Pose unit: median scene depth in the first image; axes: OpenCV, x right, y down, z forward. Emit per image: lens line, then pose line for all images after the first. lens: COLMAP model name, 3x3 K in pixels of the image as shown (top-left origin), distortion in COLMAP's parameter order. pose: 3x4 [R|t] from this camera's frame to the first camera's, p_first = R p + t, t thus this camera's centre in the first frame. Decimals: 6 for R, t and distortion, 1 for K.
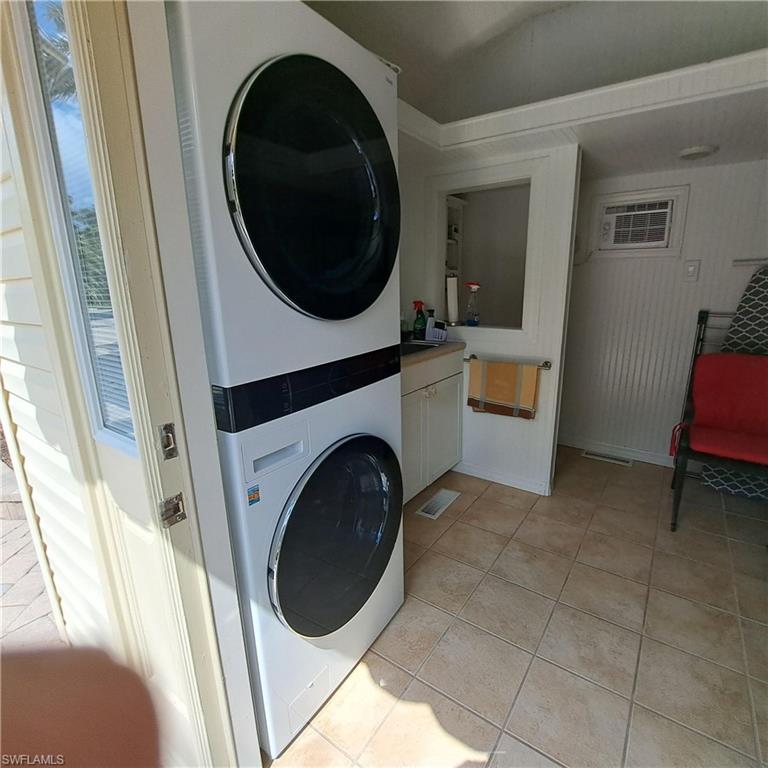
lens RADIAL K [[408.6, 0, 384.0], [0, 408.6, 384.0], [0, 0, 1]] dist [-0.029506, -0.001573]
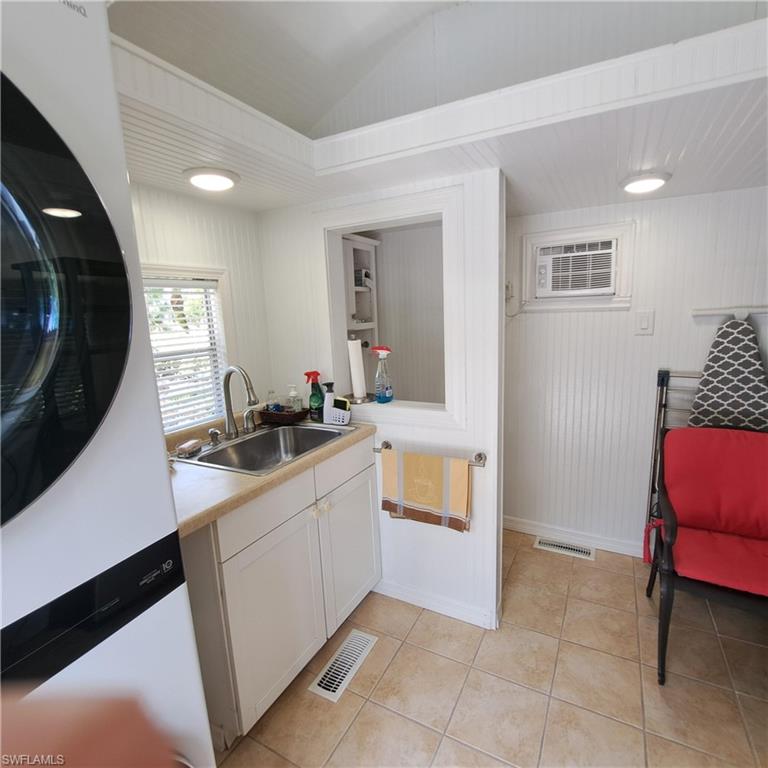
lens RADIAL K [[416.7, 0, 384.0], [0, 416.7, 384.0], [0, 0, 1]] dist [0.000514, -0.022010]
pose [[0.991022, -0.041710, 0.127027, 0.121166], [0.051731, 0.995716, -0.076637, -0.118820], [-0.123286, 0.082520, 0.988934, 0.231054]]
